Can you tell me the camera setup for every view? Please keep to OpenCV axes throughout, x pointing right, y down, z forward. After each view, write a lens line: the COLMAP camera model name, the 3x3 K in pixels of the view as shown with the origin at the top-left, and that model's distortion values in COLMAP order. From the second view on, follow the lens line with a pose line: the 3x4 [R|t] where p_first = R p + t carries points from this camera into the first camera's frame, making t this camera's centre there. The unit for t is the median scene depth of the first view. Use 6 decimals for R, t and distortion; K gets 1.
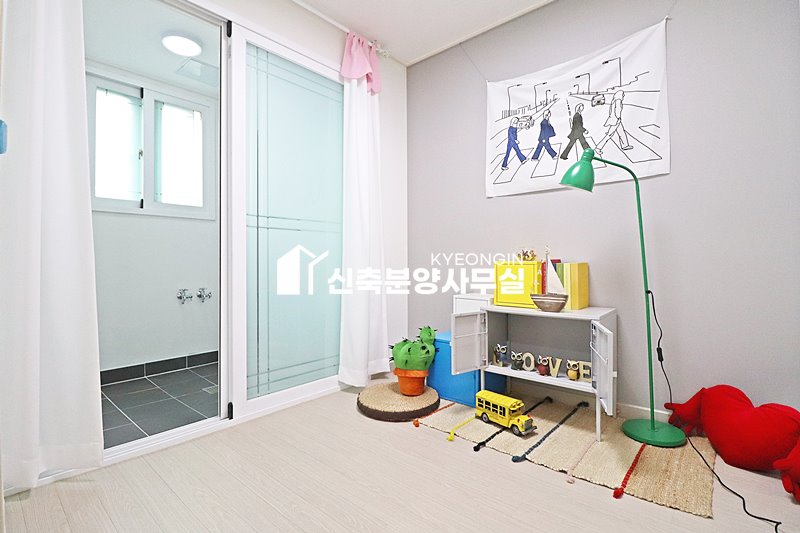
lens RADIAL K [[370.8, 0, 396.8], [0, 370.8, 262.9], [0, 0, 1]] dist [-0.008508, -0.008443]
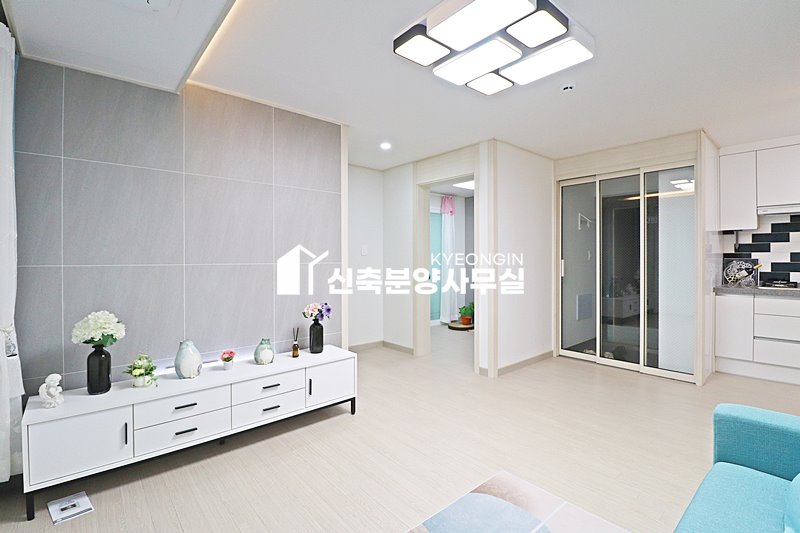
lens RADIAL K [[370.8, 0, 399.9], [0, 370.8, 263.4], [0, 0, 1]] dist [-0.008508, -0.008443]
pose [[0.989677, 0.004172, -0.143257, -0.065691], [-0.002423, 0.999920, 0.012376, -0.174268], [0.143297, -0.011901, 0.989608, -2.044601]]
